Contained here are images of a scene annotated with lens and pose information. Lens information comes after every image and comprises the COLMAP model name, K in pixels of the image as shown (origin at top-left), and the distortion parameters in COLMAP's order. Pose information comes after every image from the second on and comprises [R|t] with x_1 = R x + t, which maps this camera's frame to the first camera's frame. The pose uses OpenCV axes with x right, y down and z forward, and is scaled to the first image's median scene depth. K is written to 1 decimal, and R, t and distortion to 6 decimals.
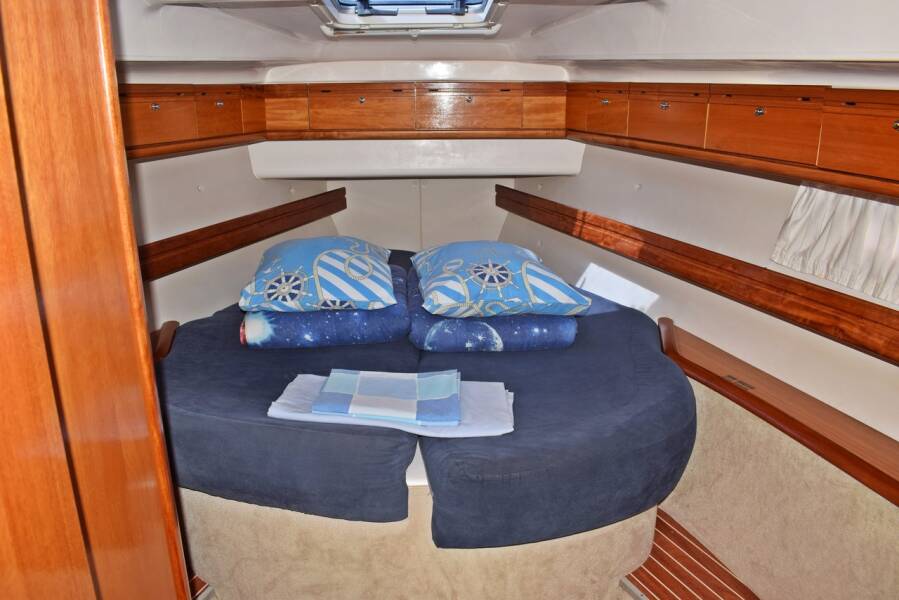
lens RADIAL K [[700.3, 0, 449.5], [0, 700.3, 300.0], [0, 0, 1]] dist [-0.095098, 0.012140]
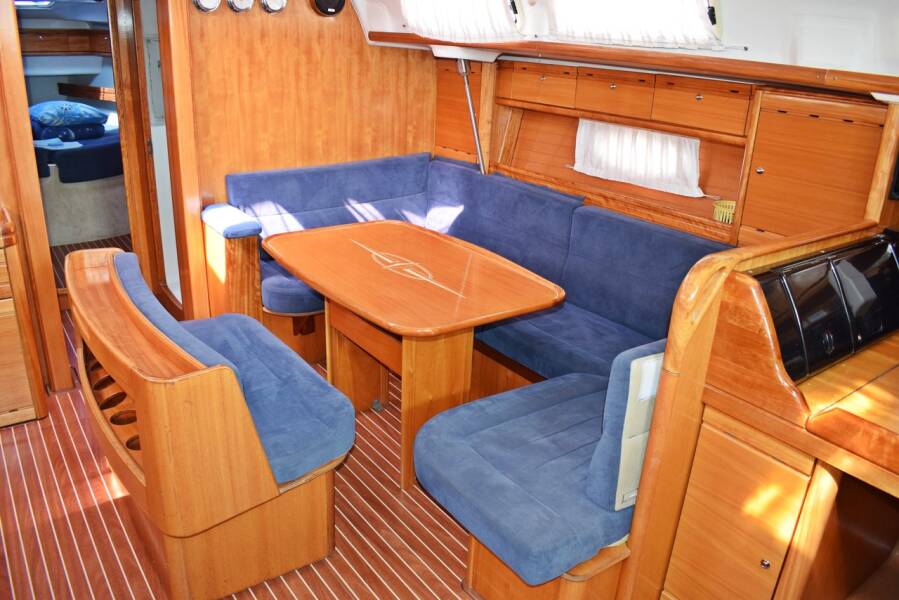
lens RADIAL K [[700.3, 0, 449.5], [0, 700.3, 300.0], [0, 0, 1]] dist [-0.095098, 0.012140]
pose [[0.821211, -0.166643, 0.545750, -0.244413], [0.125280, 0.985725, 0.112474, 0.541537], [-0.556703, -0.023993, 0.830365, -1.783755]]
